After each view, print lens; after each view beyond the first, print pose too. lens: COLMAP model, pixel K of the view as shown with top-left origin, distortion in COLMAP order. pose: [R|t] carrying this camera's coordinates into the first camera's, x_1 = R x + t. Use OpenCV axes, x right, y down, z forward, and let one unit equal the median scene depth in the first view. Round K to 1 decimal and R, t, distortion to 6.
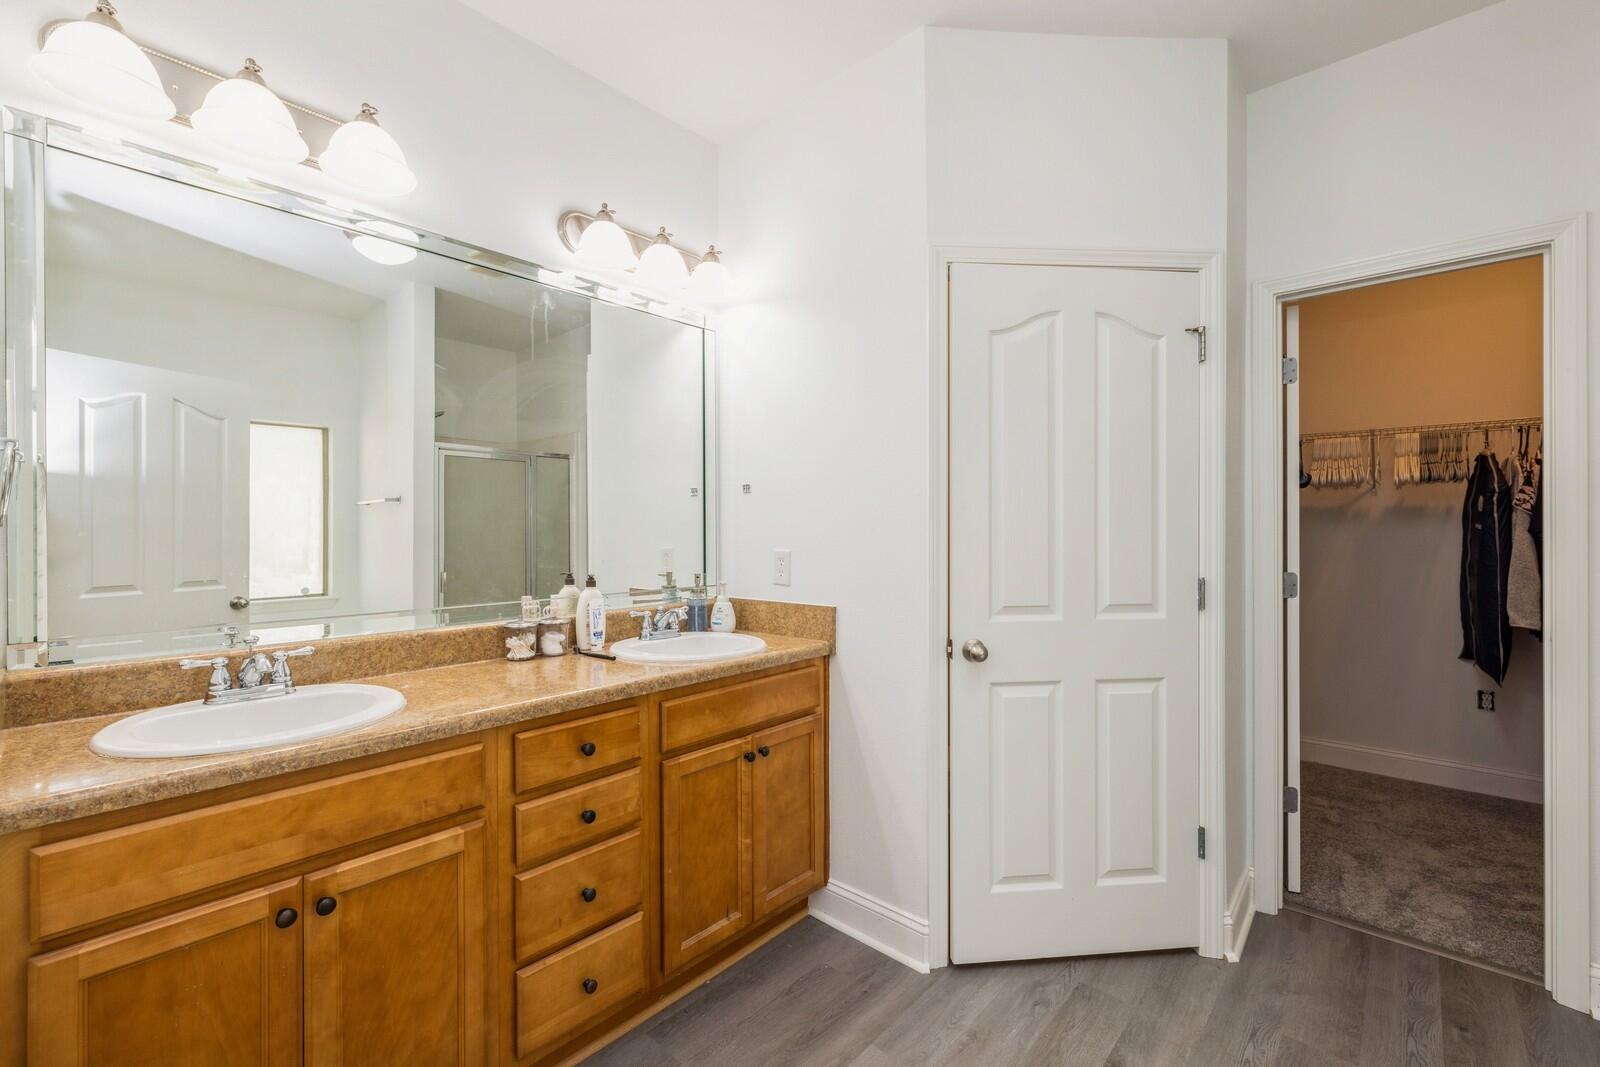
lens RADIAL K [[667.8, 0, 811.3], [0, 667.8, 534.6], [0, 0, 1]] dist [0.007942, -0.000284]
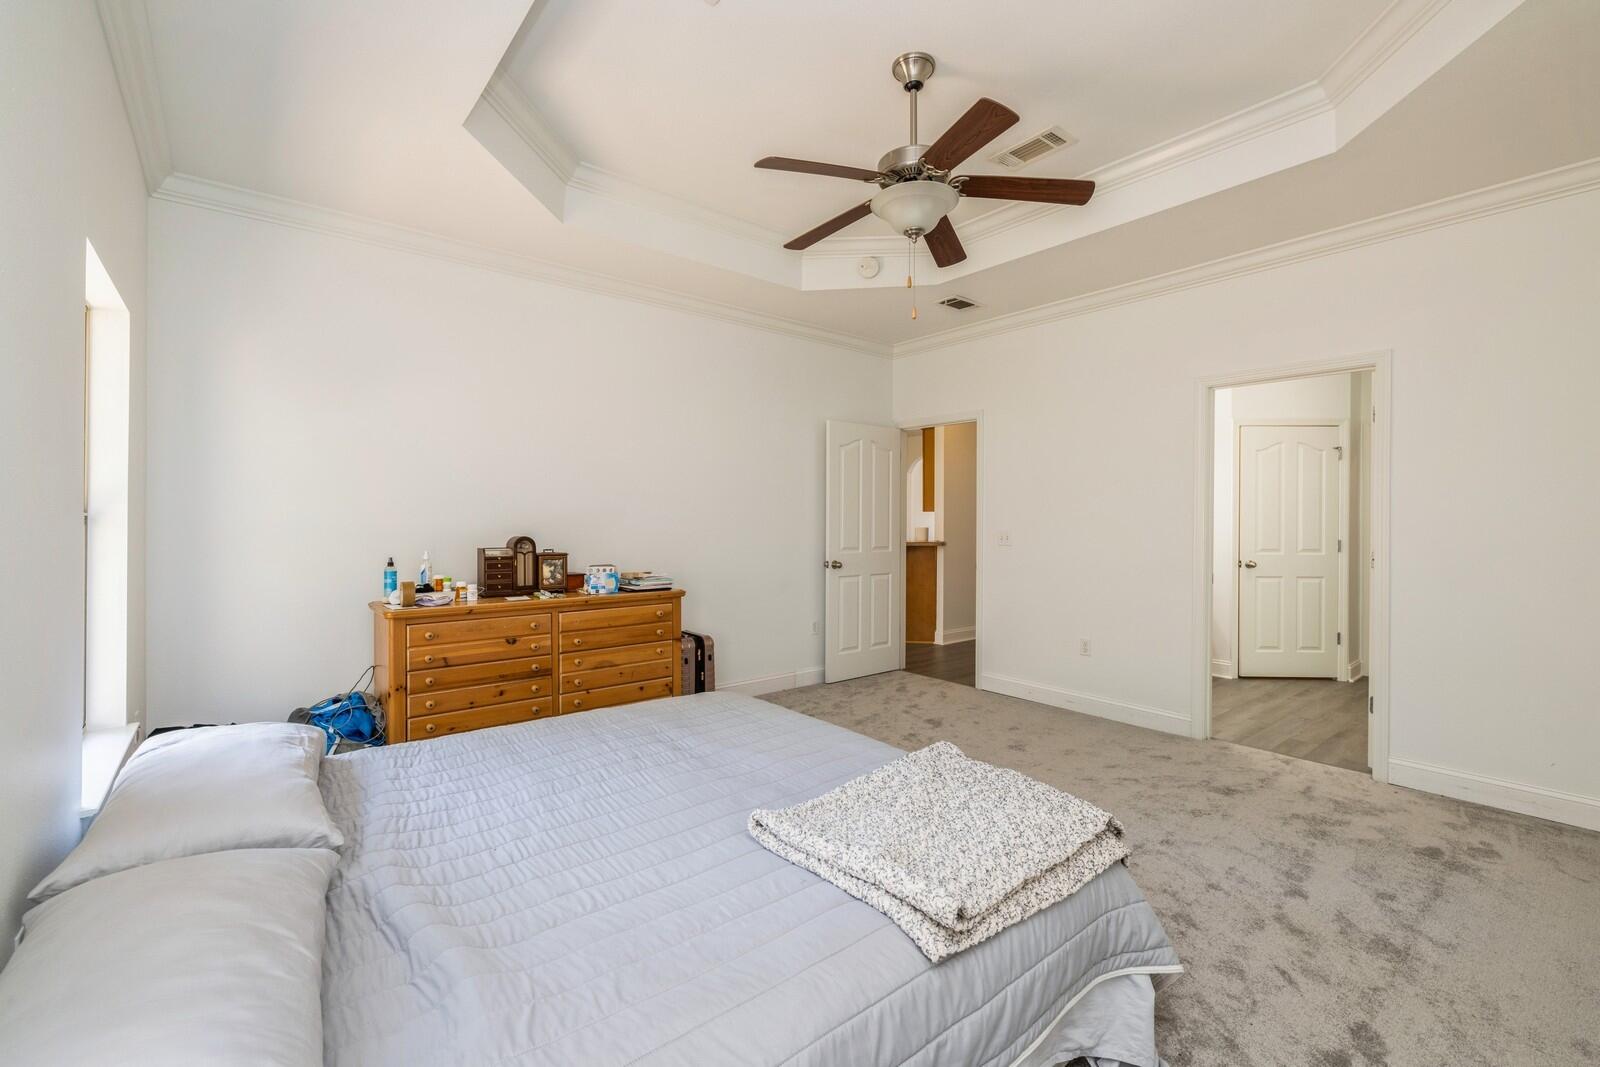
lens RADIAL K [[681.9, 0, 786.9], [0, 681.9, 522.0], [0, 0, 1]] dist [-0.004306, 0.001451]
pose [[0.989338, 0.004843, -0.145560, -1.226201], [-0.004771, 0.999988, 0.000845, 0.002479], [0.145563, -0.000142, 0.989349, -2.044610]]
